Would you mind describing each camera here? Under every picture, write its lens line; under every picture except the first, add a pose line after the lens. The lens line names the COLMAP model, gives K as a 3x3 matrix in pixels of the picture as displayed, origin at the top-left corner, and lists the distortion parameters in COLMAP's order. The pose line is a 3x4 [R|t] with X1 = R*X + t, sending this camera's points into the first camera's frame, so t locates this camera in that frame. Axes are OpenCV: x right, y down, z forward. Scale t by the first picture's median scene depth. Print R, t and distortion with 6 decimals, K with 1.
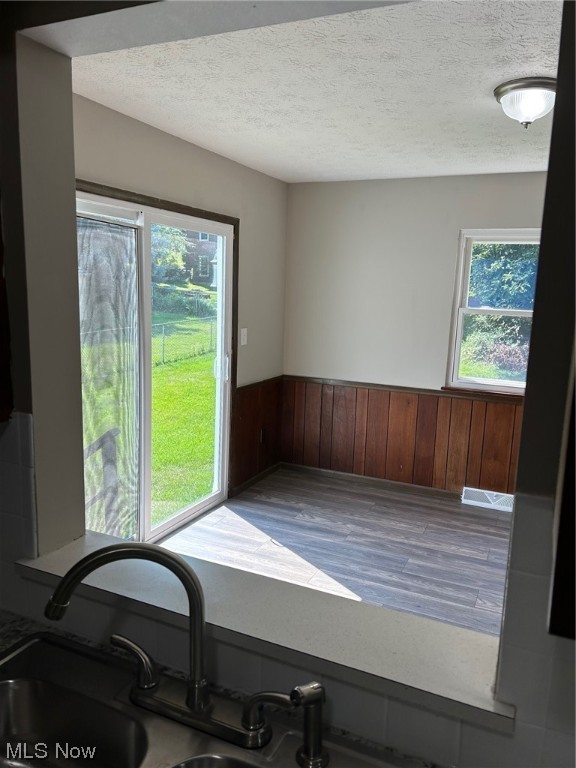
lens RADIAL K [[582.8, 0, 288.0], [0, 582.8, 384.0], [0, 0, 1]] dist [0.015086, 0.004943]
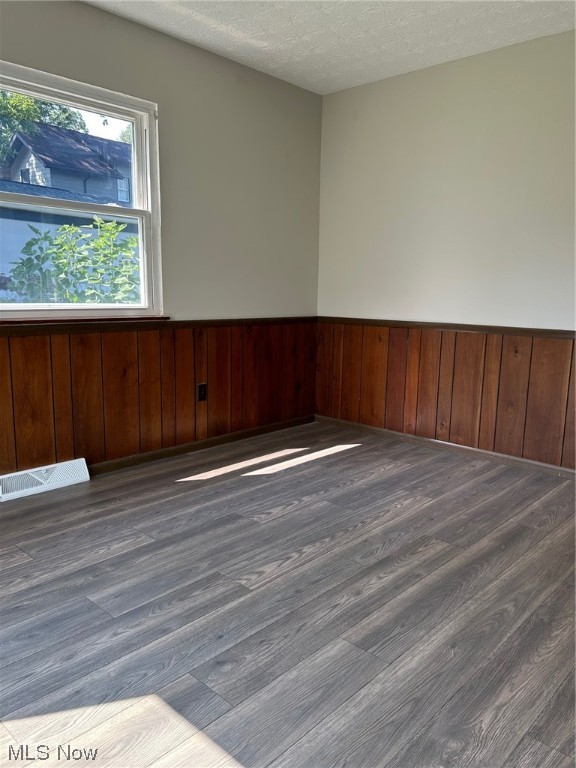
lens RADIAL K [[582.8, 0, 288.0], [0, 582.8, 384.0], [0, 0, 1]] dist [0.015086, 0.004943]
pose [[0.307086, -0.177795, 0.934926, -0.218696], [0.157735, 0.978315, 0.134236, 0.052266], [-0.938519, 0.106249, 0.328472, 0.599152]]
